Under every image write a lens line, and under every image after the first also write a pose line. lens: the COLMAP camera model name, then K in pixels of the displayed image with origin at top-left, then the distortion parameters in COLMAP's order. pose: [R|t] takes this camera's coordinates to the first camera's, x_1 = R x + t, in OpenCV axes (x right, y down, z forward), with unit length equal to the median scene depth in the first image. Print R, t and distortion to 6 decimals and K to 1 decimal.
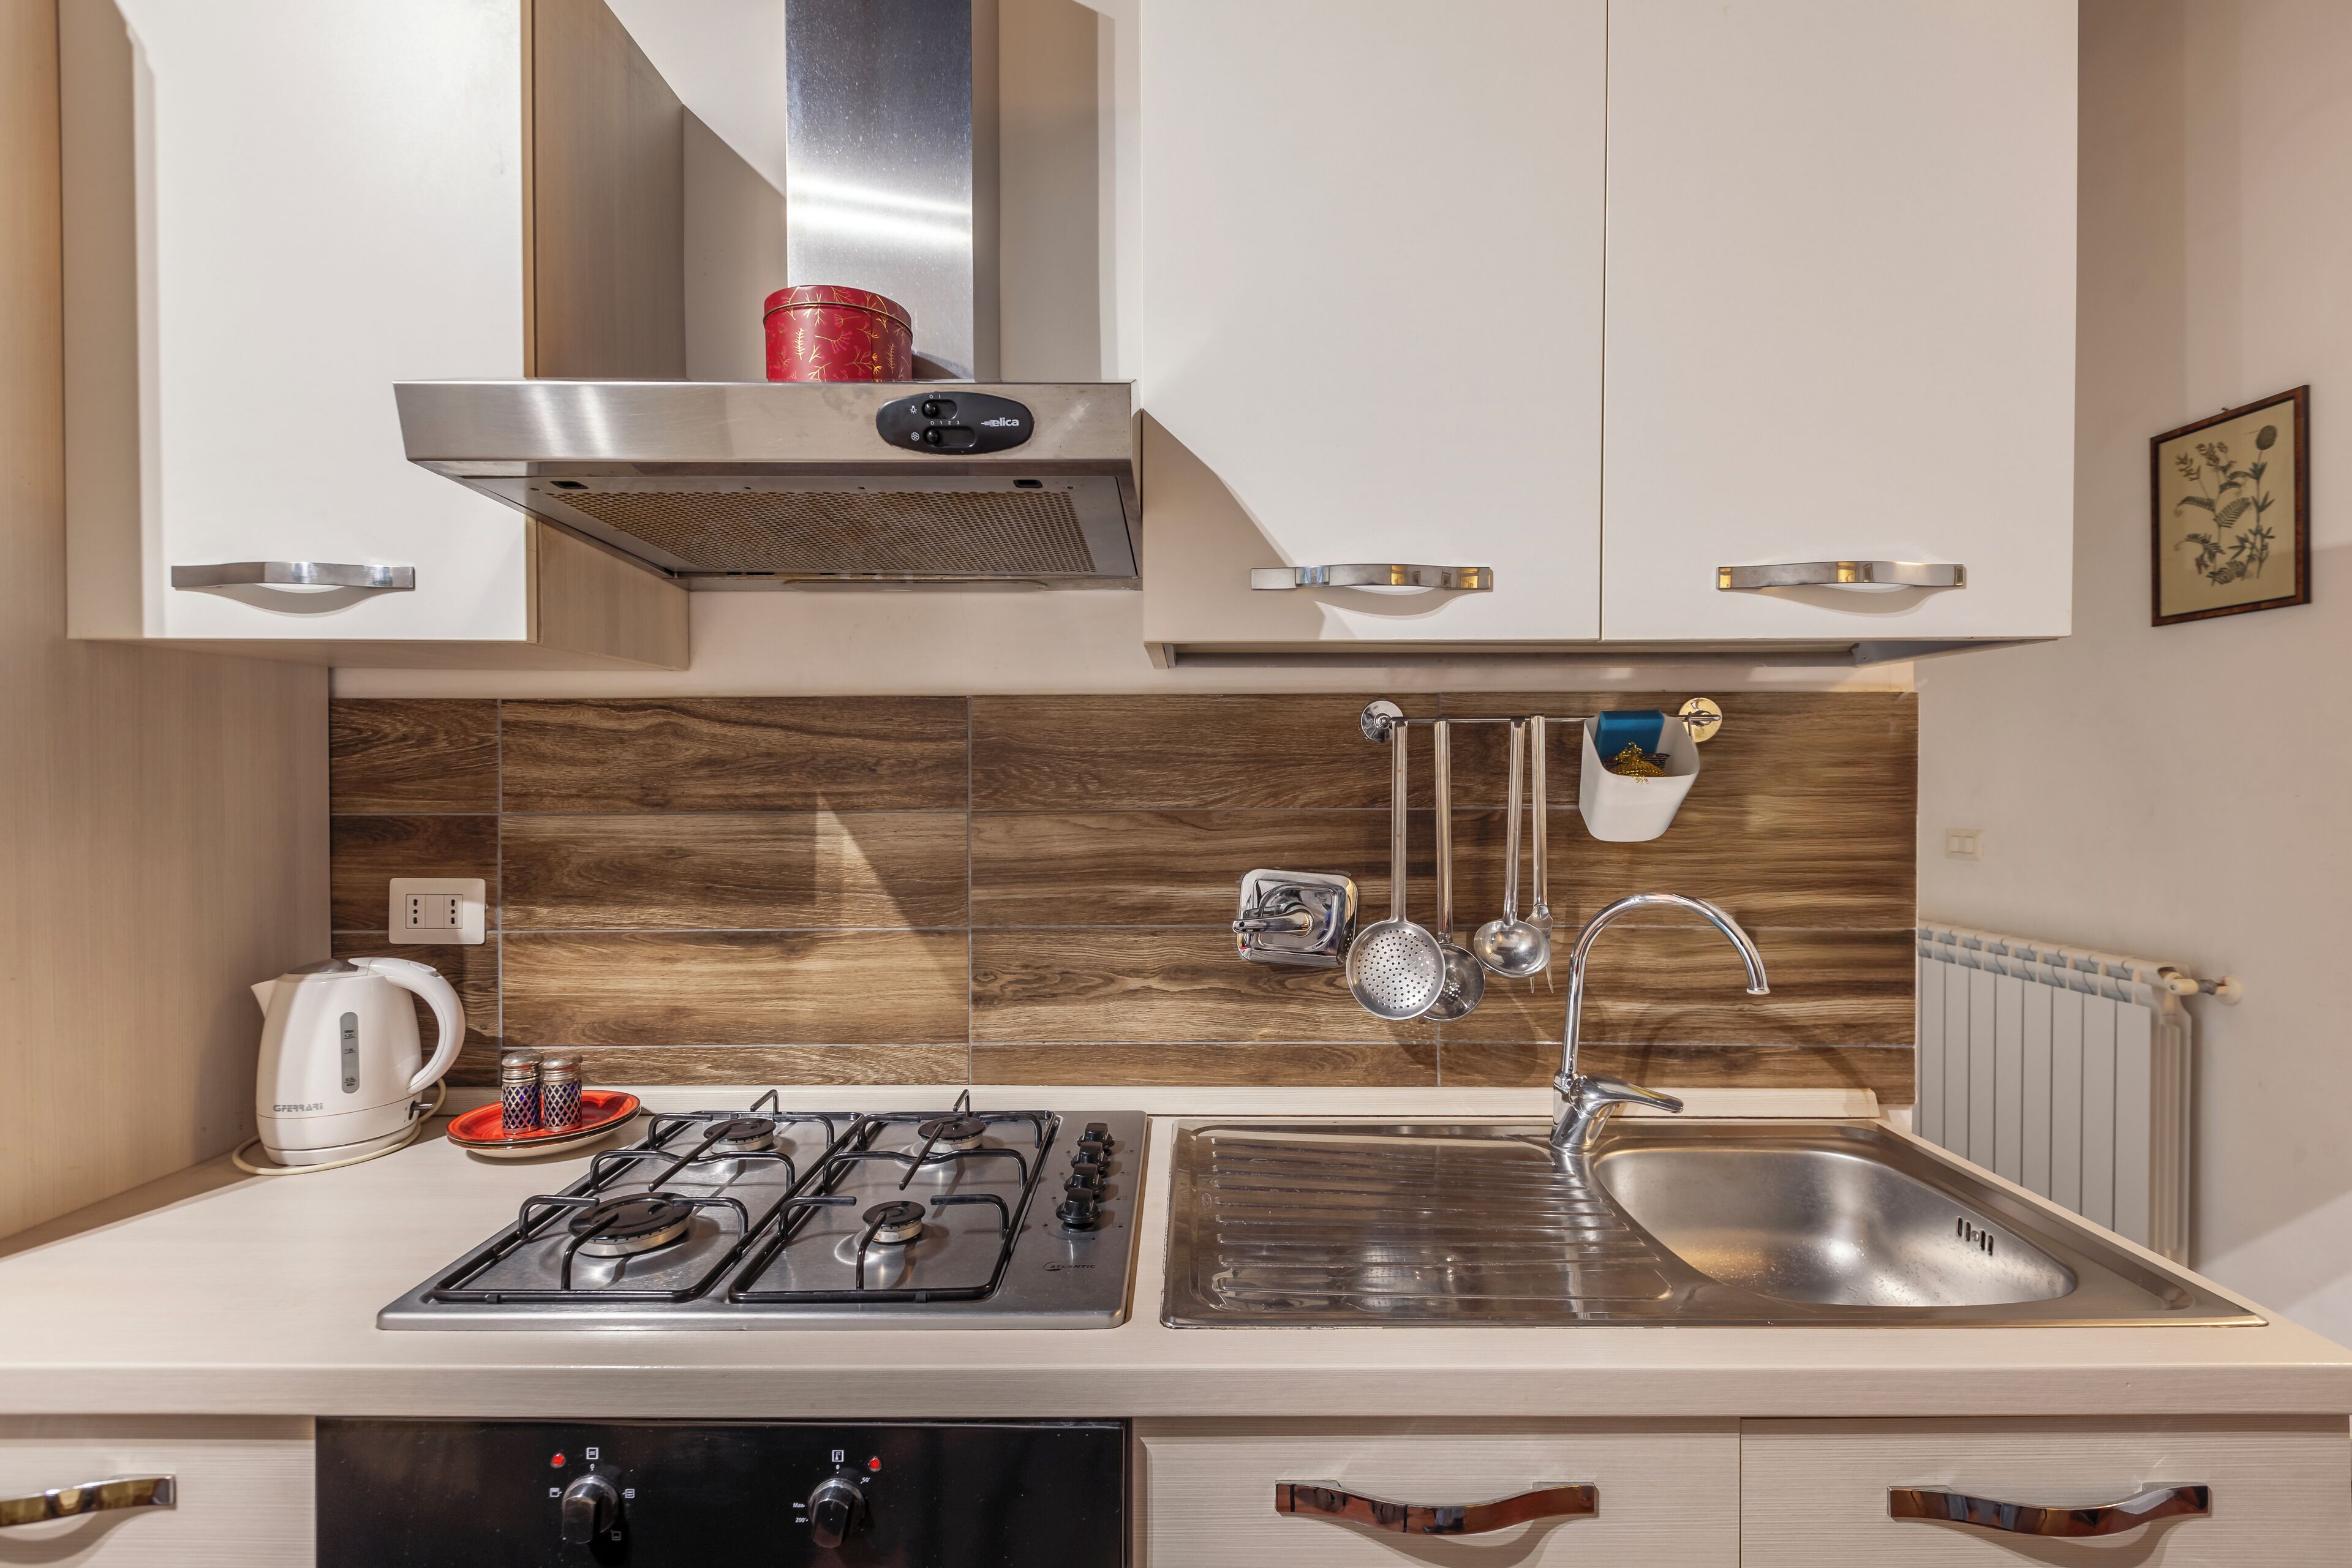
lens RADIAL K [[1062.3, 0, 1188.7], [0, 1062.3, 786.1], [0, 0, 1]] dist [0.019291, -0.001958]
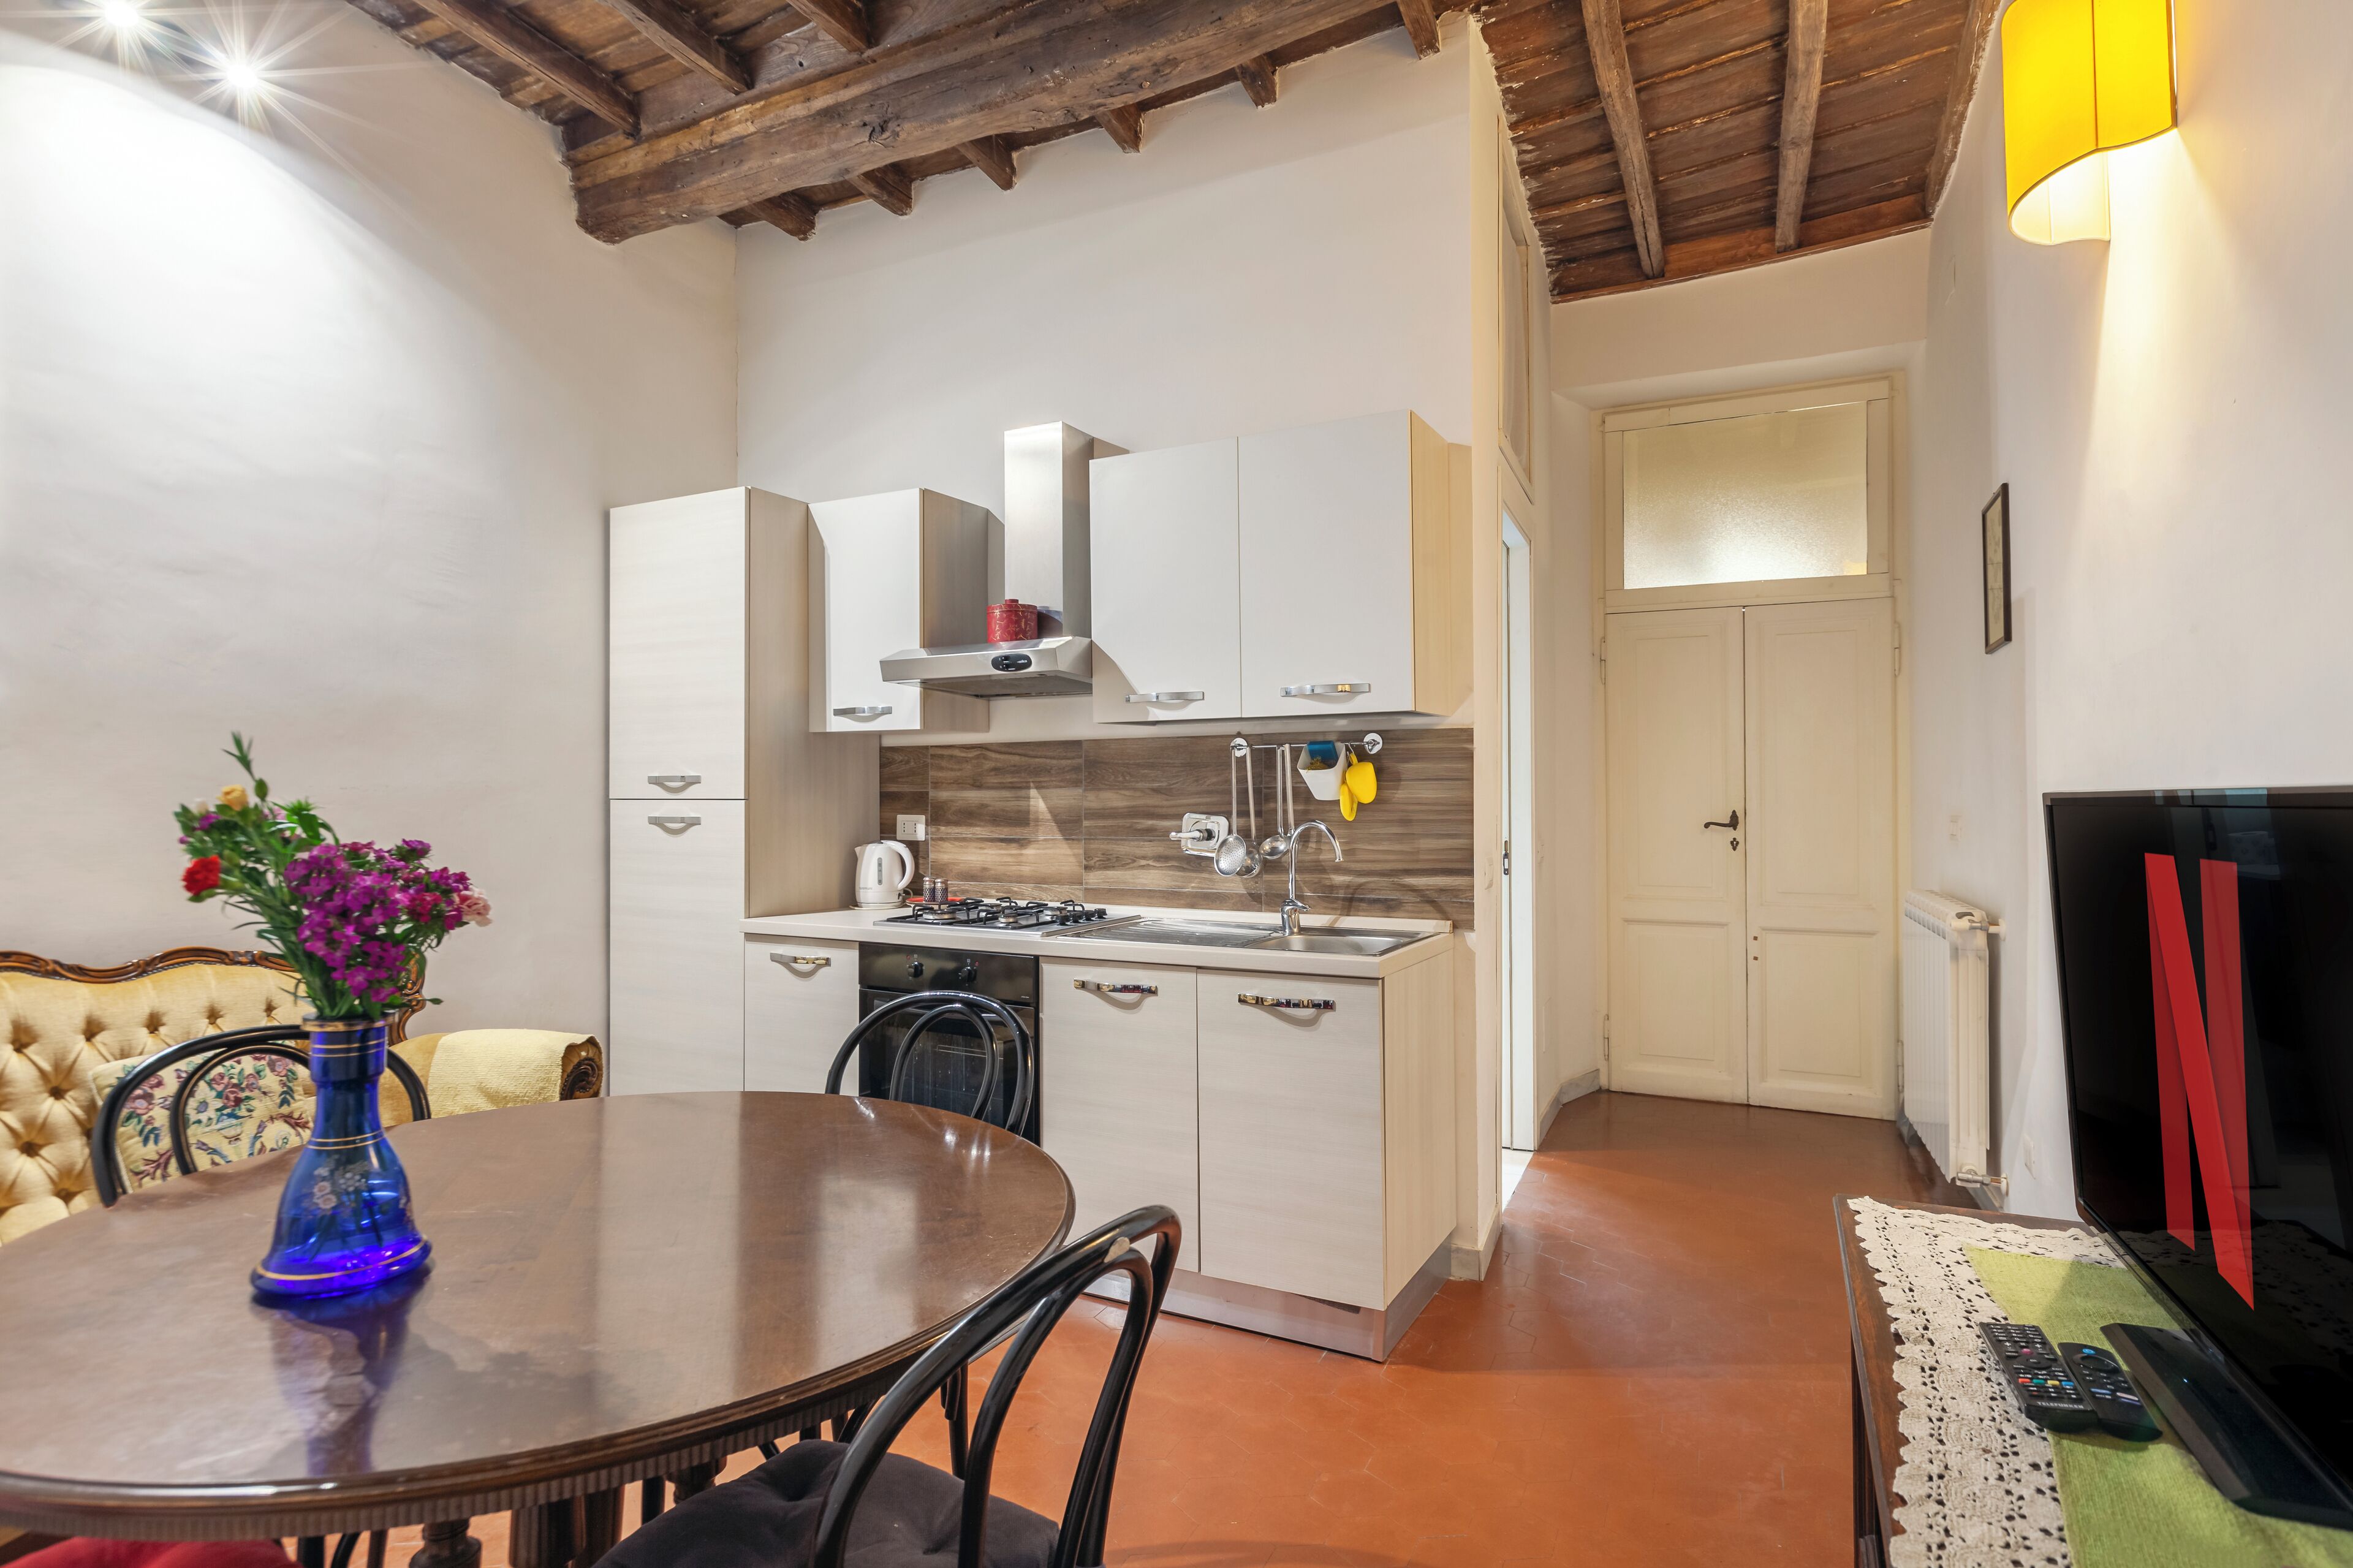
lens RADIAL K [[1062.8, 0, 1174.5], [0, 1062.8, 777.1], [0, 0, 1]] dist [0.019291, -0.001958]
pose [[0.893122, -0.008910, -0.449726, 1.052445], [0.002722, 0.999893, -0.014405, 0.033238], [0.449806, 0.011641, 0.893050, -1.039783]]
